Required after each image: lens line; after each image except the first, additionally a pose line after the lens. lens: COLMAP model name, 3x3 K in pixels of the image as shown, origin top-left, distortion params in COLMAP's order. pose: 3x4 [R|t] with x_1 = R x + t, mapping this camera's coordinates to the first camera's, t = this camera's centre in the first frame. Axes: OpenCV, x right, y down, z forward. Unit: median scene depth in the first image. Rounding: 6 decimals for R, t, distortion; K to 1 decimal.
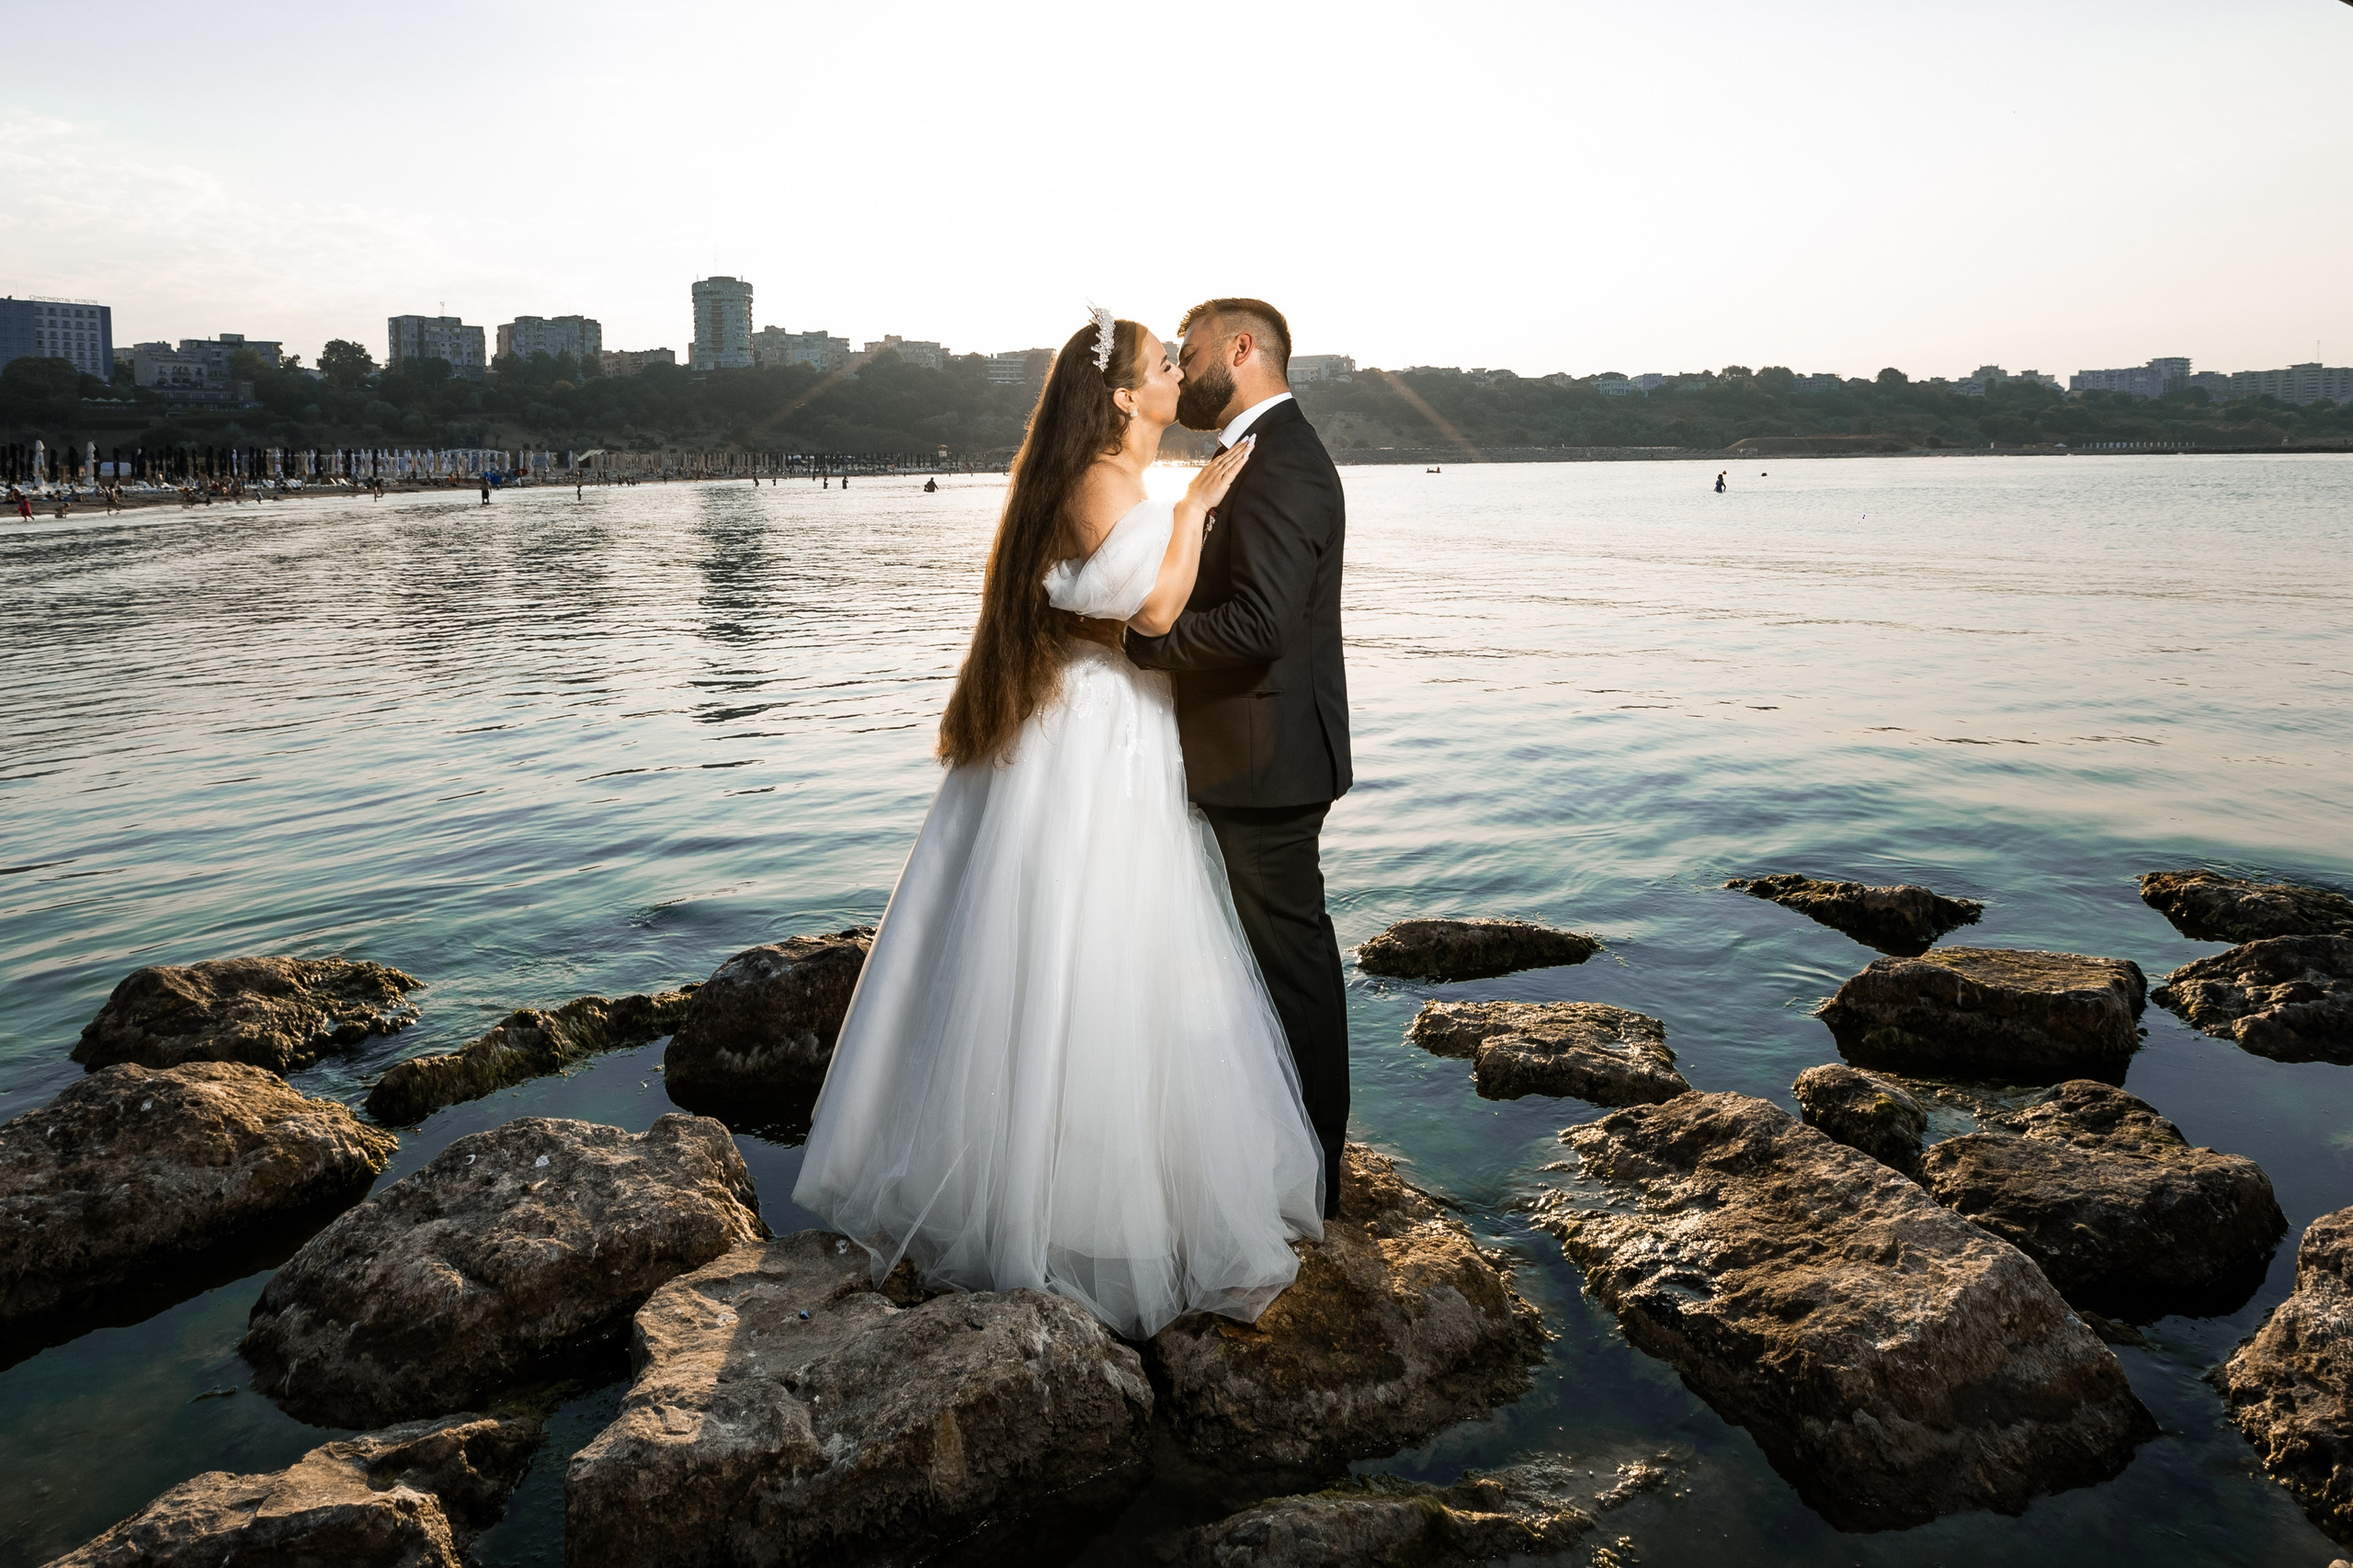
lens RADIAL K [[1448.3, 0, 1179.9], [0, 1448.3, 573.0], [0, 0, 1]] dist [-0.050209, 0.019284]
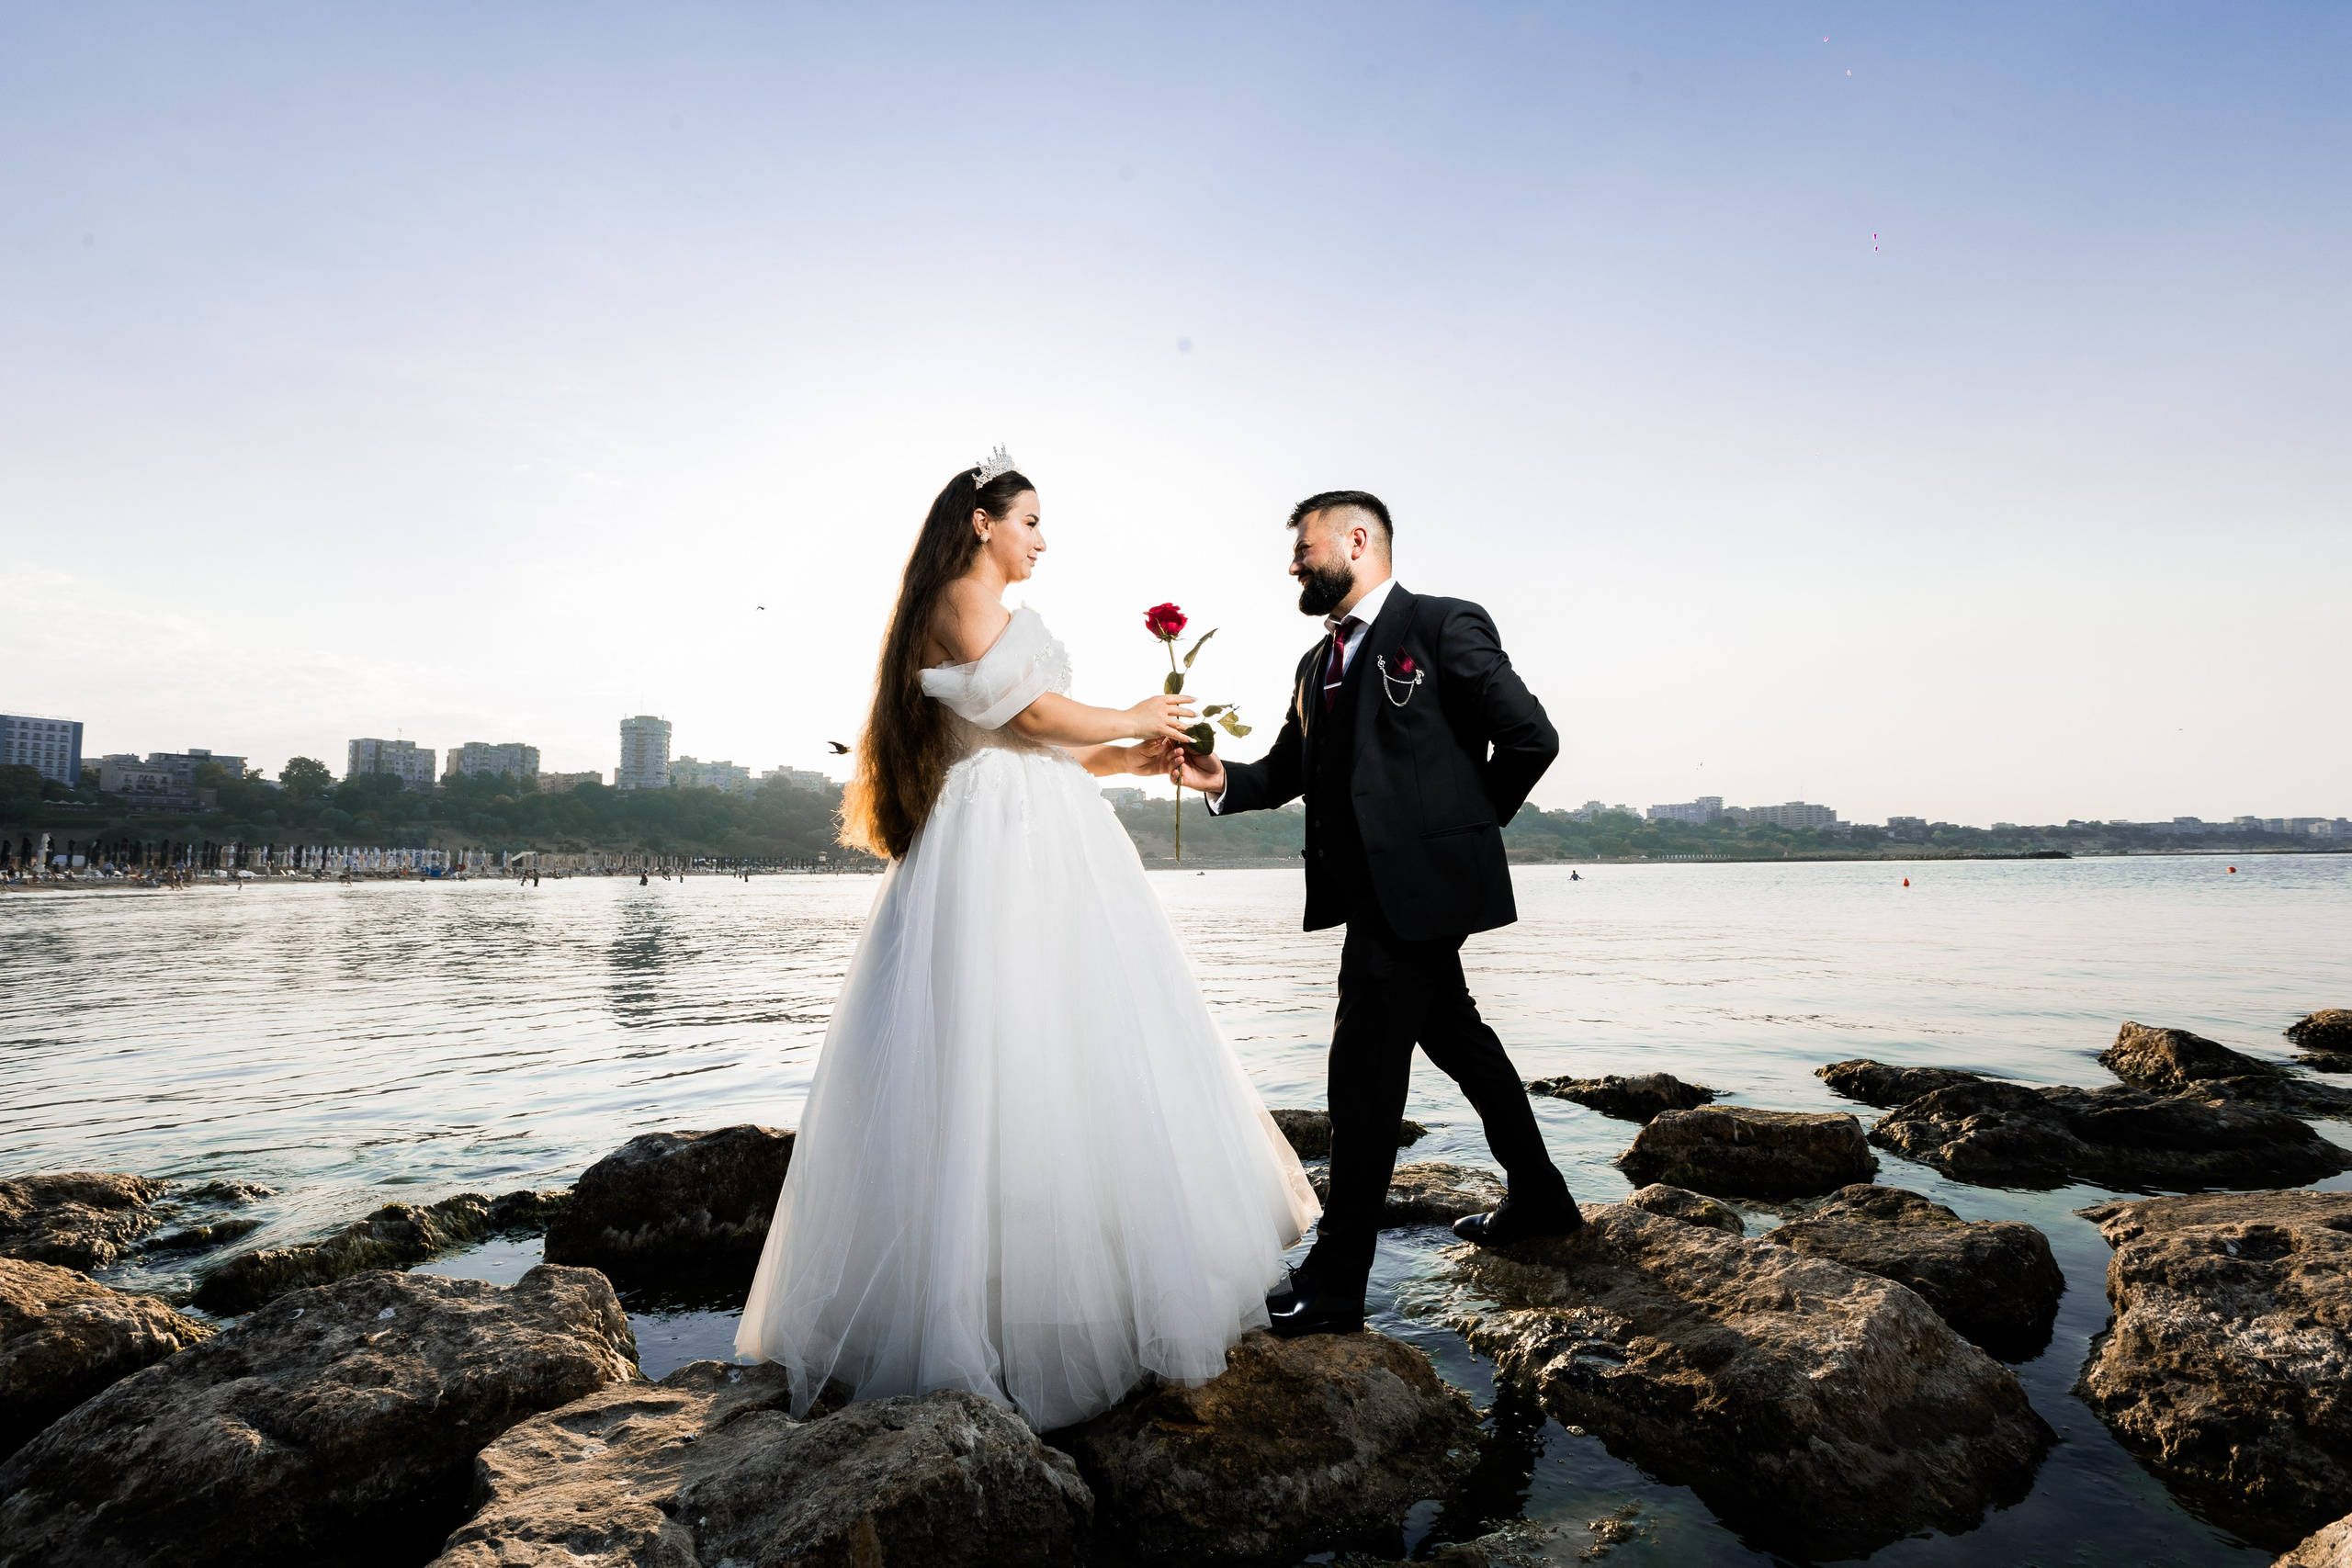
lens RADIAL K [[1101.6, 0, 1203.9], [0, 1101.6, 784.7], [0, 0, 1]] dist [-0.038950, 0.009523]
pose [[0.985447, 0.016380, 0.169192, -0.069341], [0.009165, 0.988779, -0.149108, 0.219088], [-0.169736, 0.148488, 0.974239, 0.236430]]
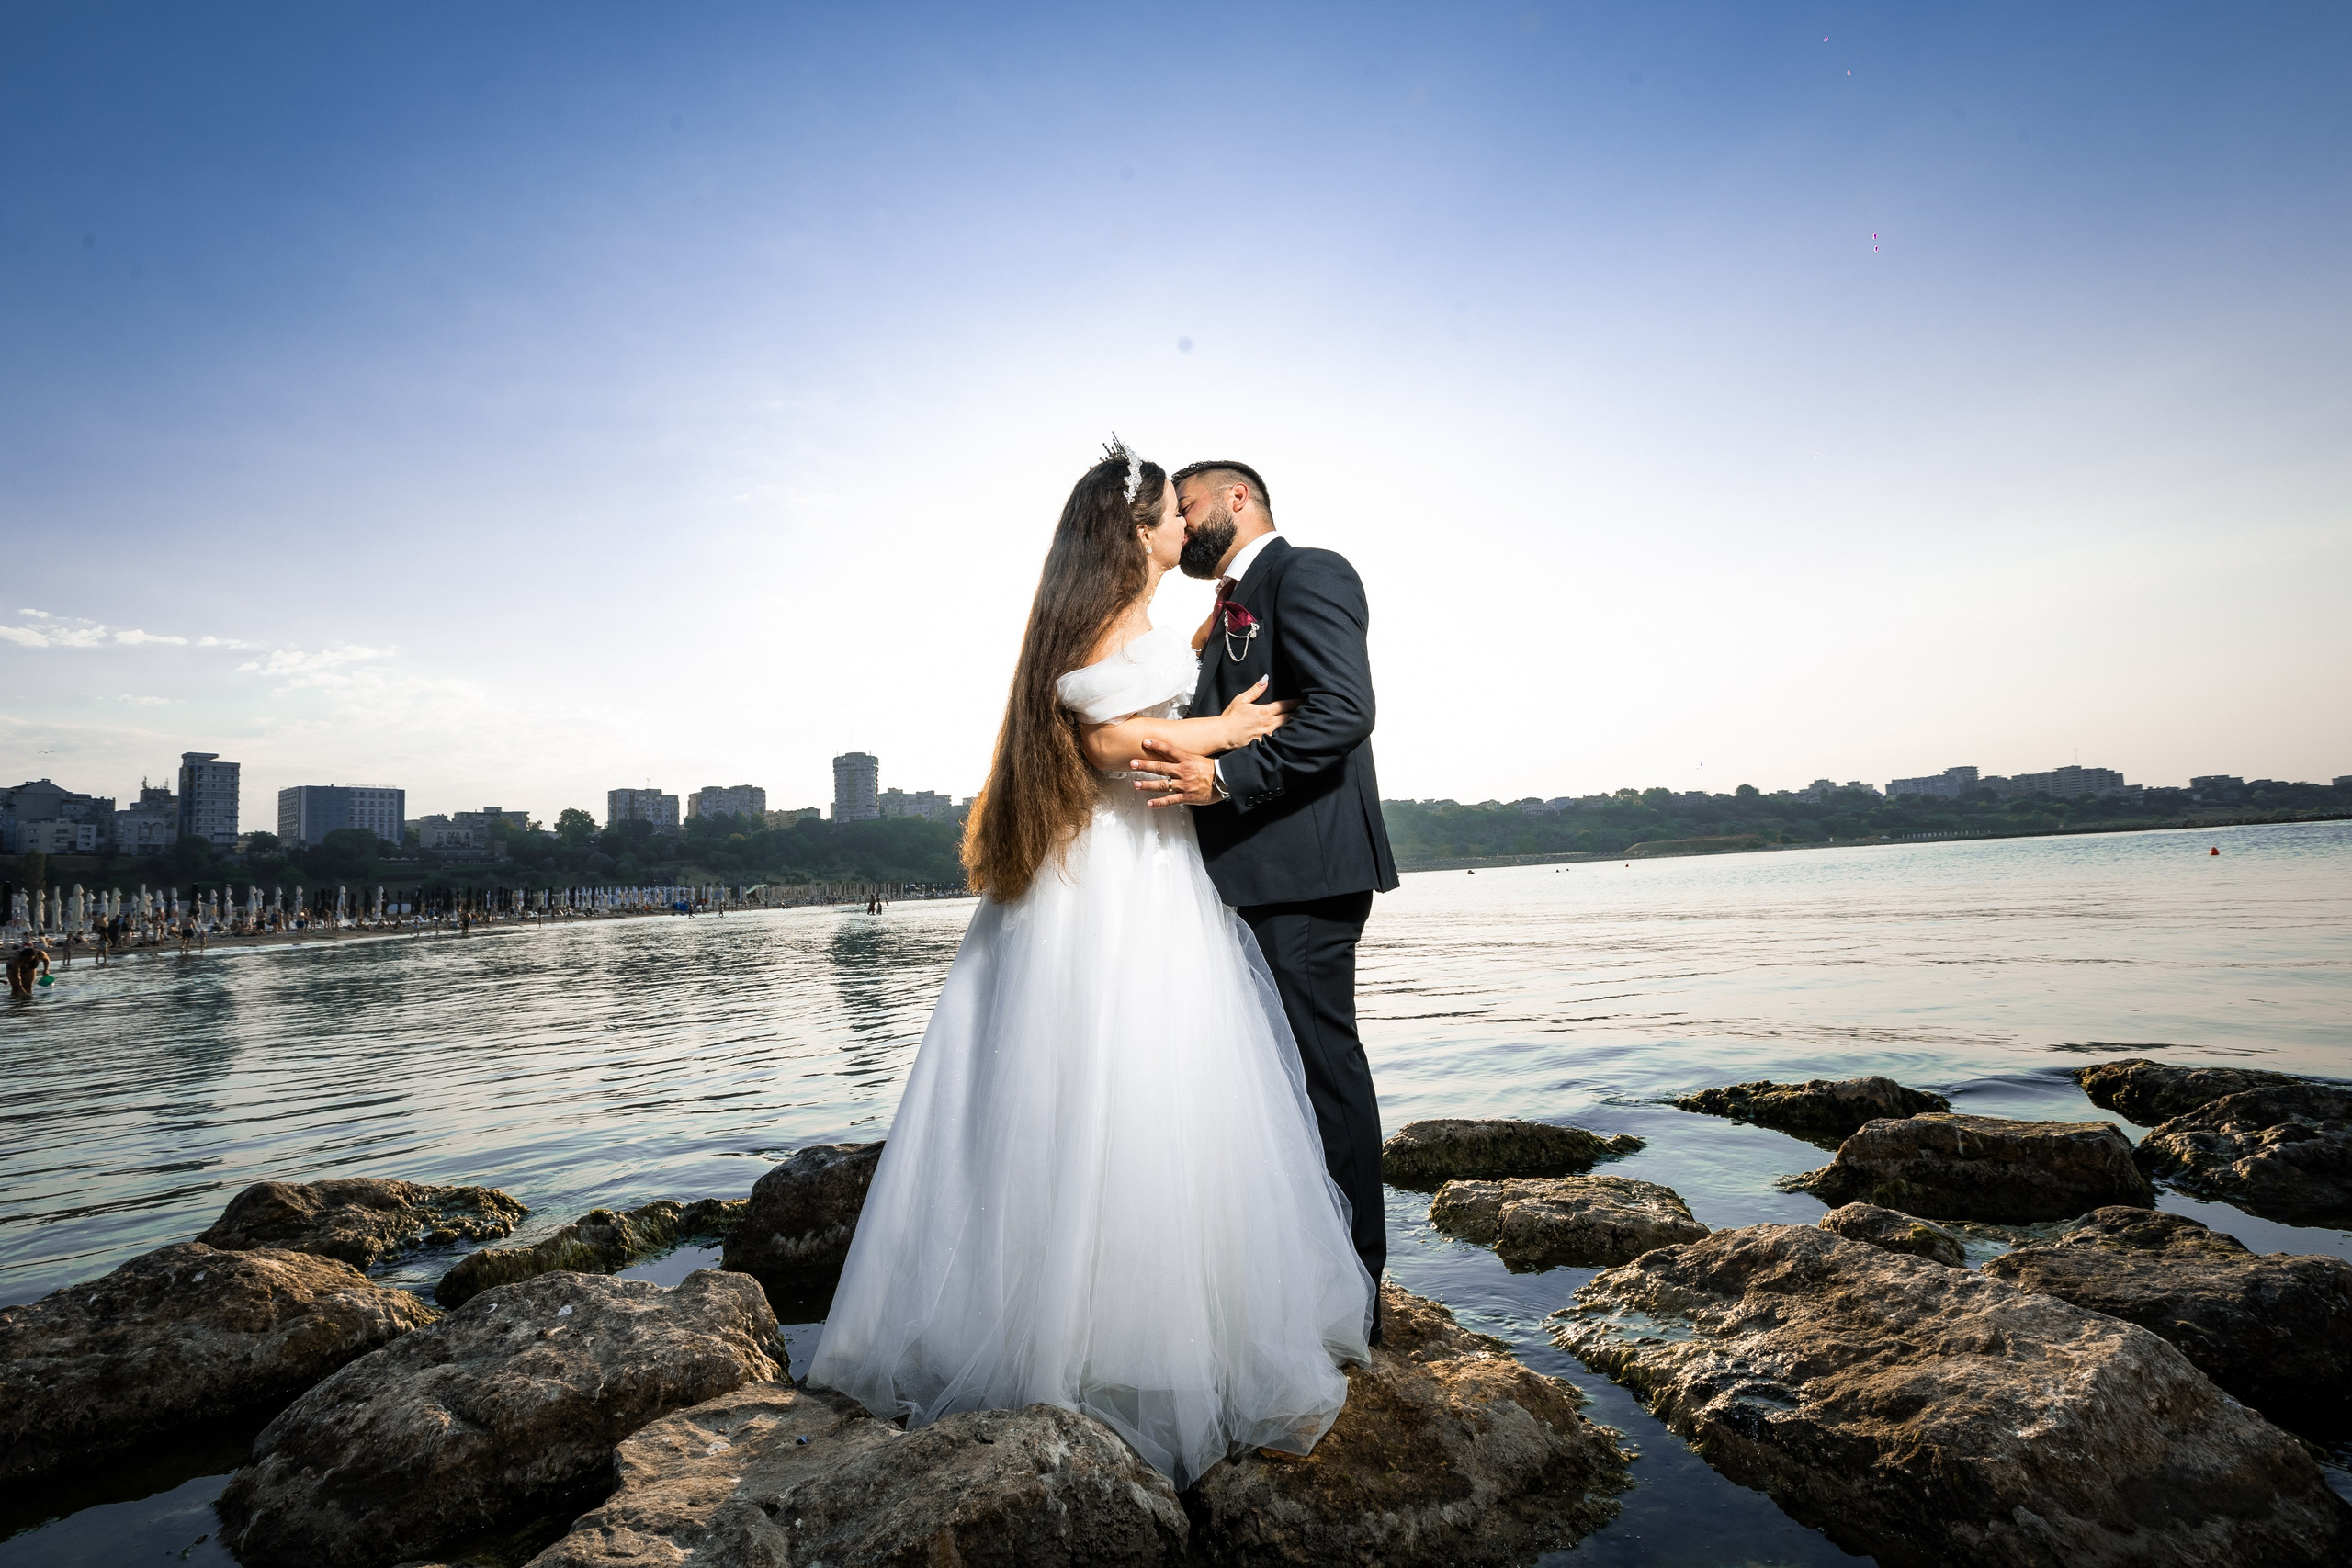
lens RADIAL K [[1106.0, 0, 1171.5], [0, 1106.0, 792.2], [0, 0, 1]] dist [-0.040713, 0.011151]
pose [[0.998800, -0.041676, -0.025707, 0.006418], [0.037231, 0.987348, -0.154138, 0.220757], [0.031806, 0.152996, 0.987715, 0.252406]]
